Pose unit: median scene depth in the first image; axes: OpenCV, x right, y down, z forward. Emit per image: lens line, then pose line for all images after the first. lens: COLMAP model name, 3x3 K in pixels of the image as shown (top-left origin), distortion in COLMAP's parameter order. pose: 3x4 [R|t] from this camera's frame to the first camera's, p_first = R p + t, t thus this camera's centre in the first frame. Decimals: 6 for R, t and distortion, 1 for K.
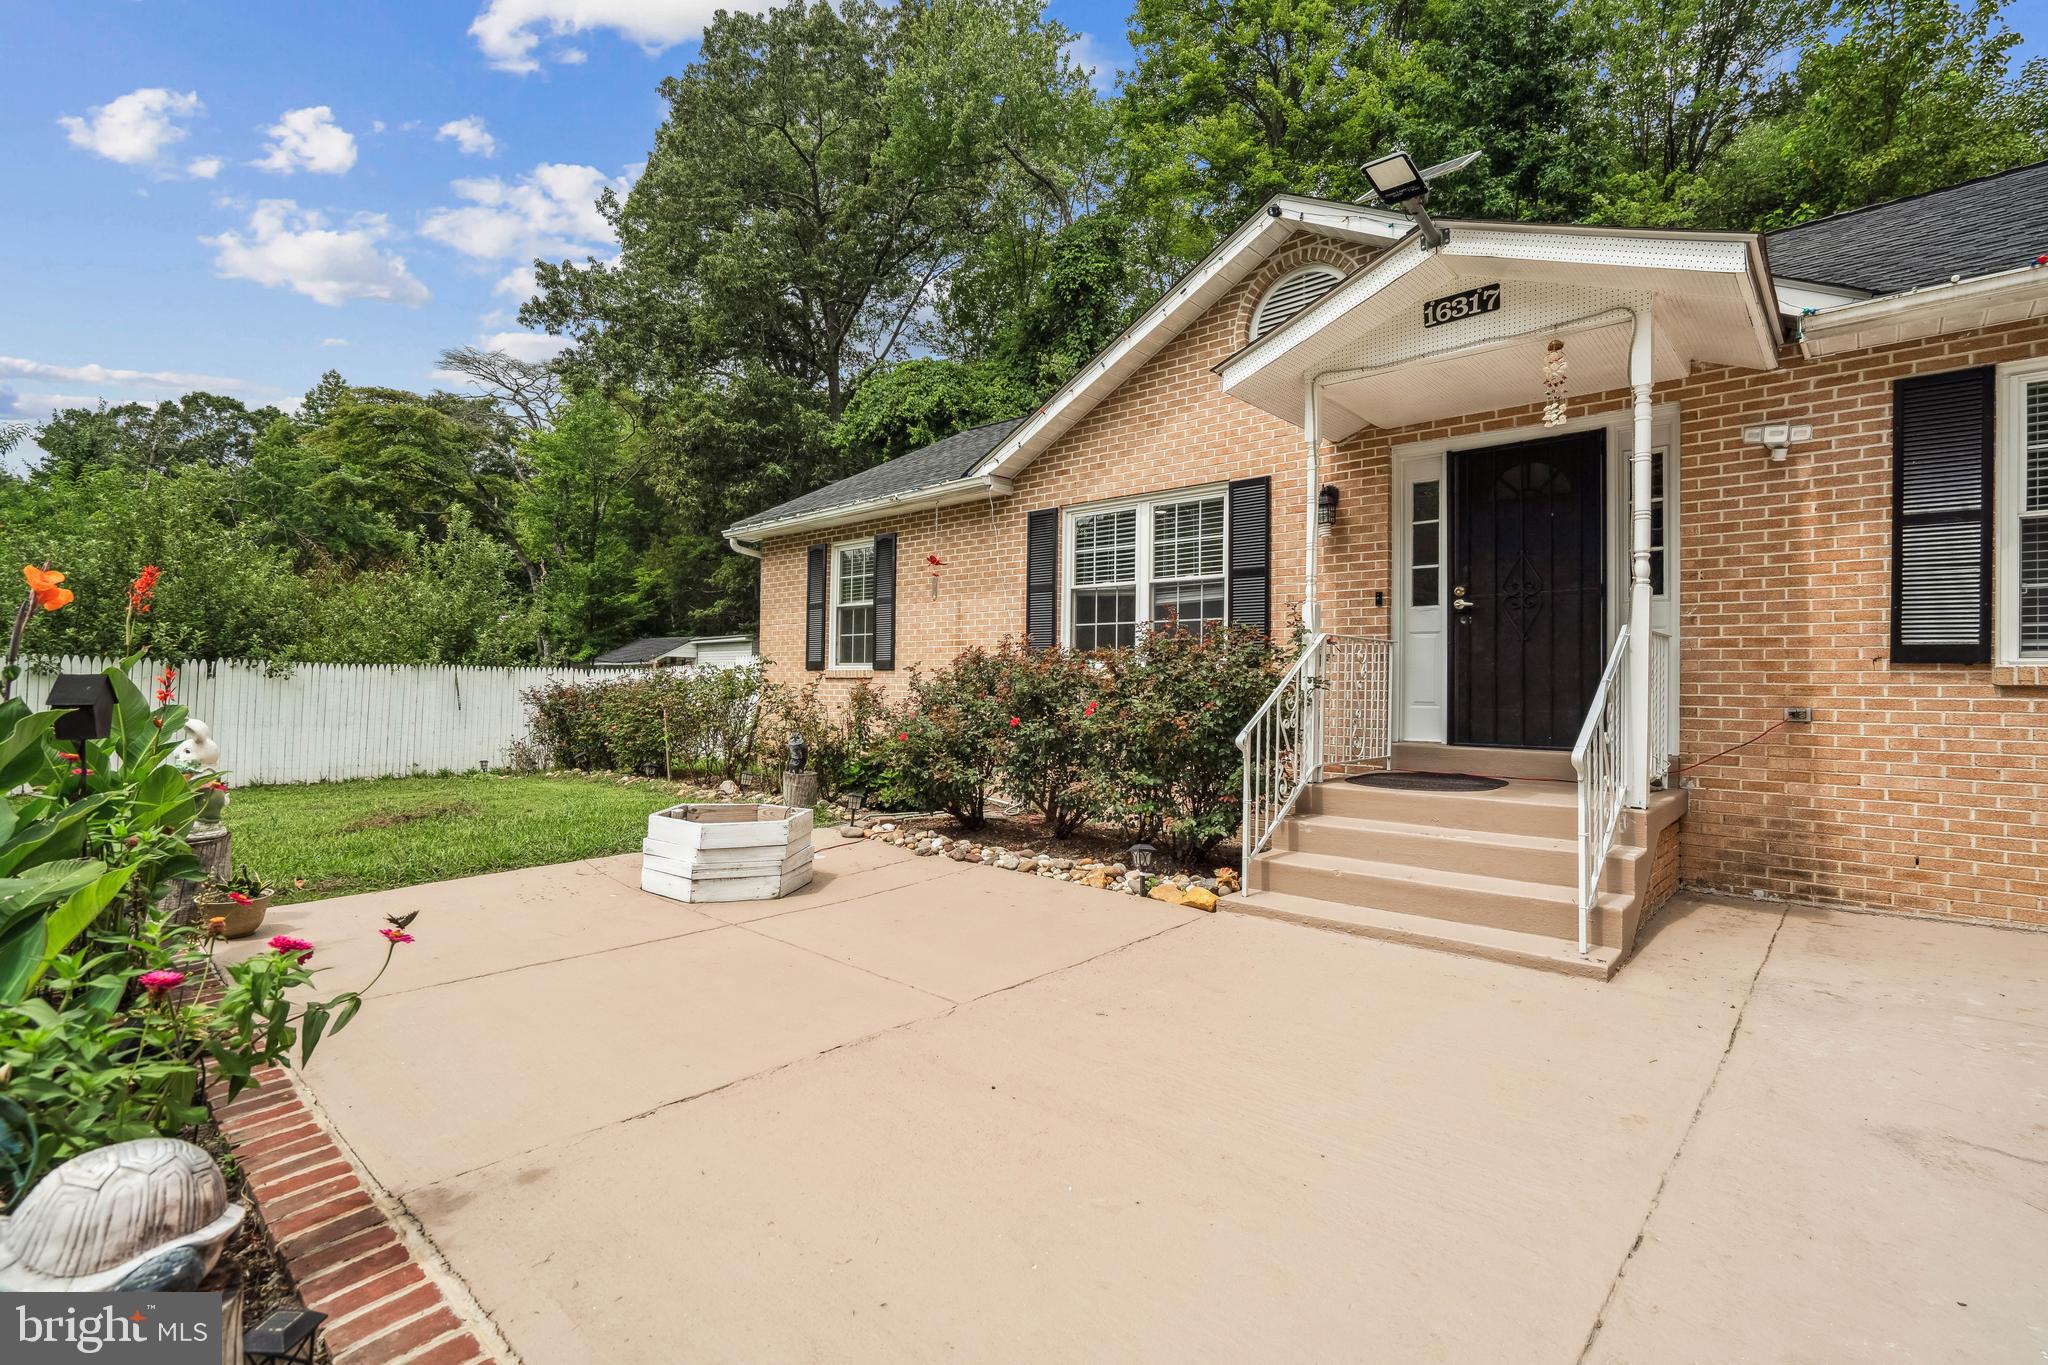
lens RADIAL K [[945.0, 0, 1027.8], [0, 945.0, 678.0], [0, 0, 1]] dist [-0.042780, 0.022845]
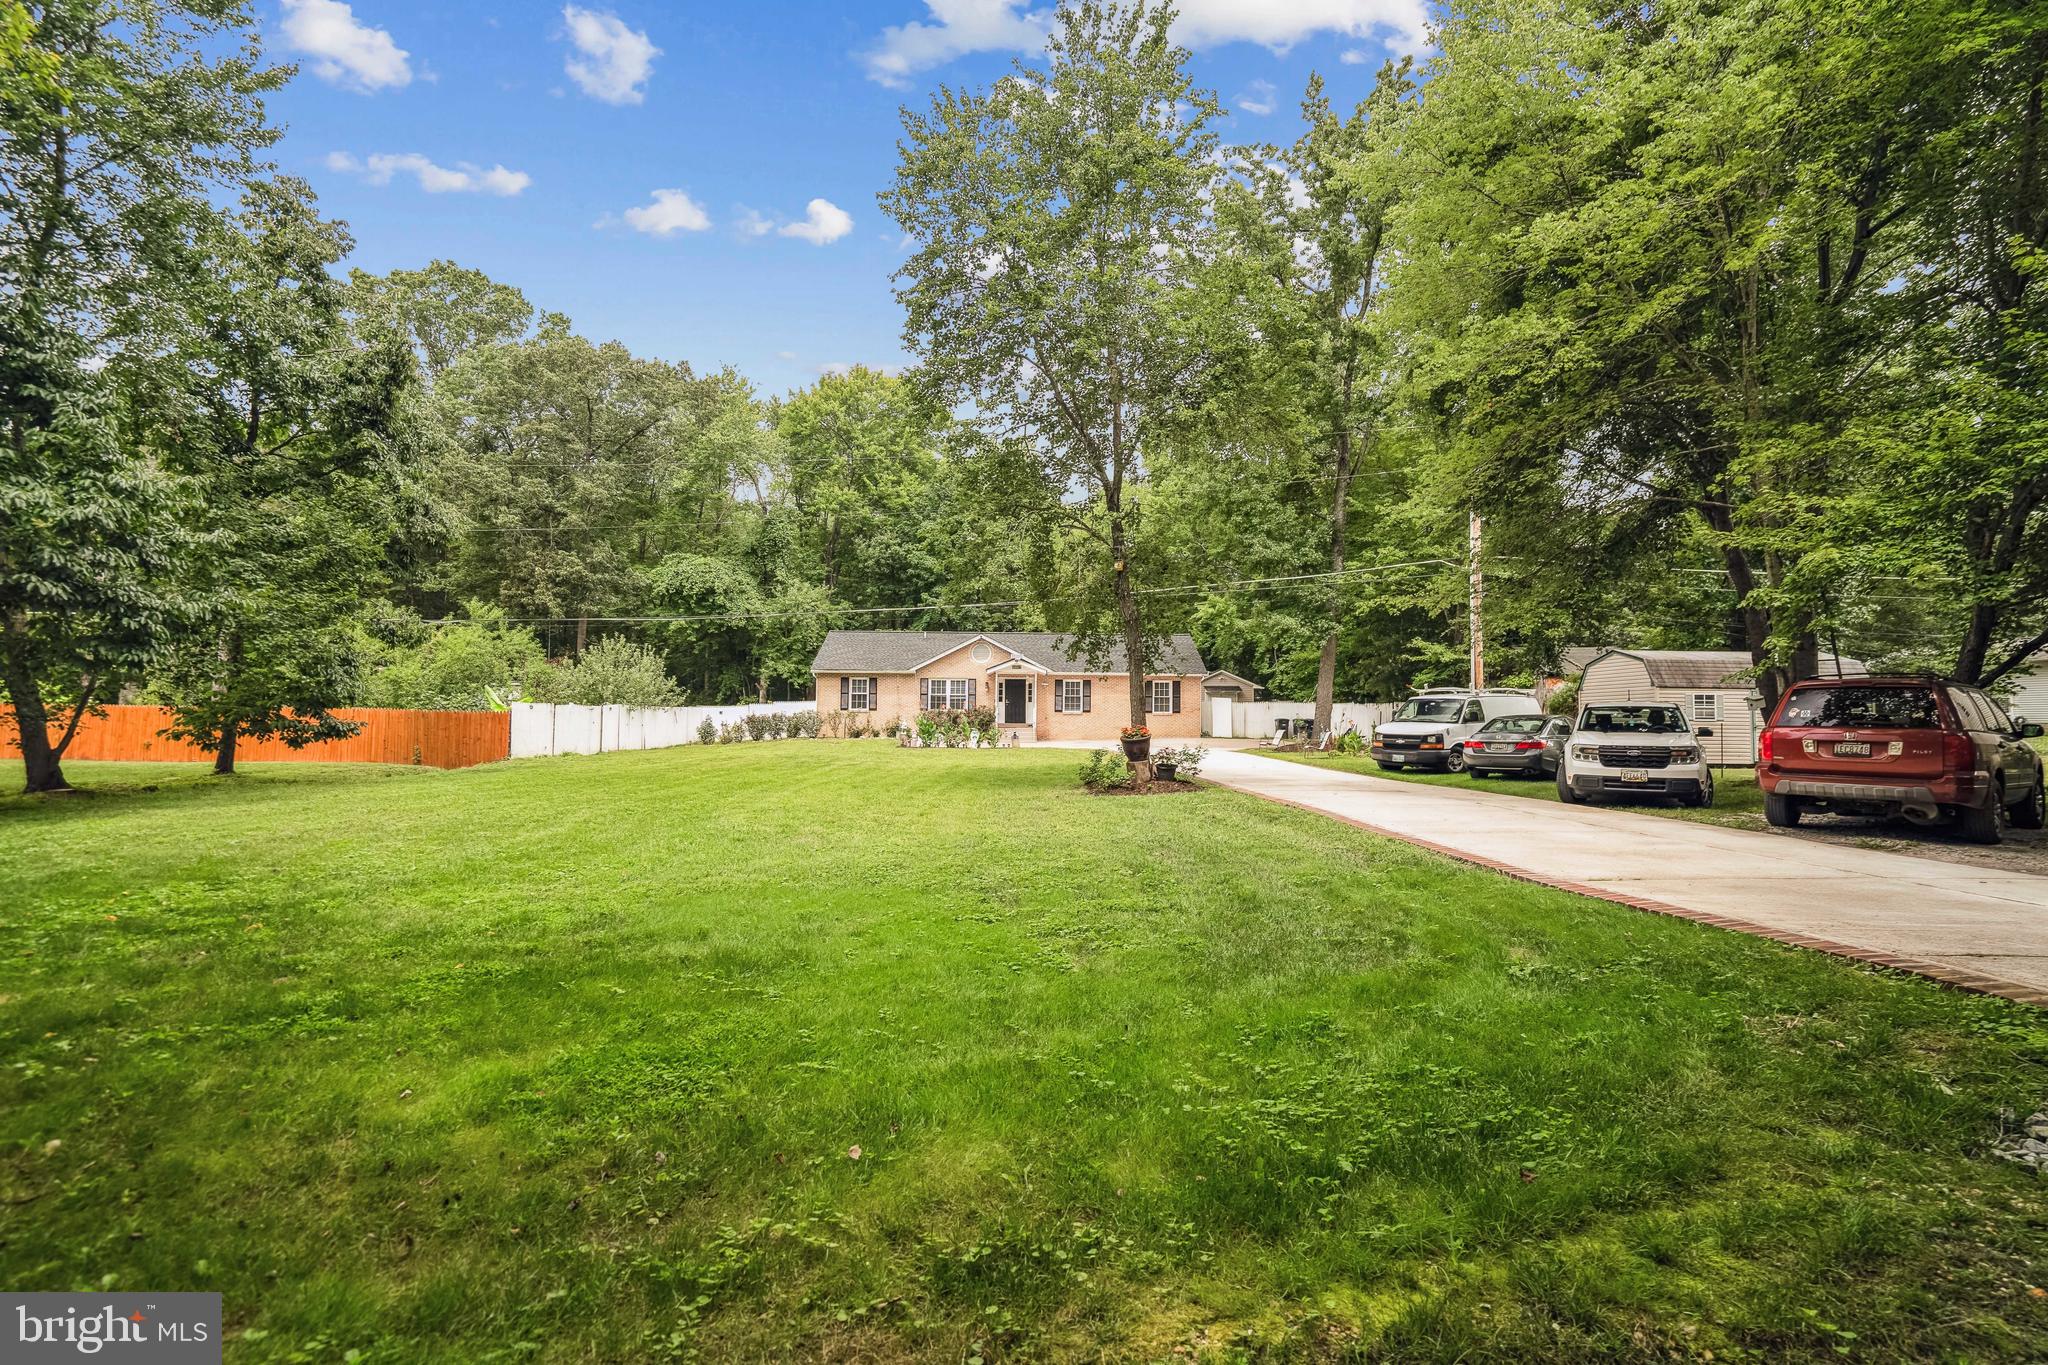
lens RADIAL K [[945.0, 0, 1027.8], [0, 945.0, 678.0], [0, 0, 1]] dist [-0.042780, 0.022845]
pose [[0.712607, 0.022659, 0.701198, -3.412358], [-0.005940, 0.999637, -0.026266, -0.061245], [-0.701539, 0.014552, 0.712483, -3.210836]]
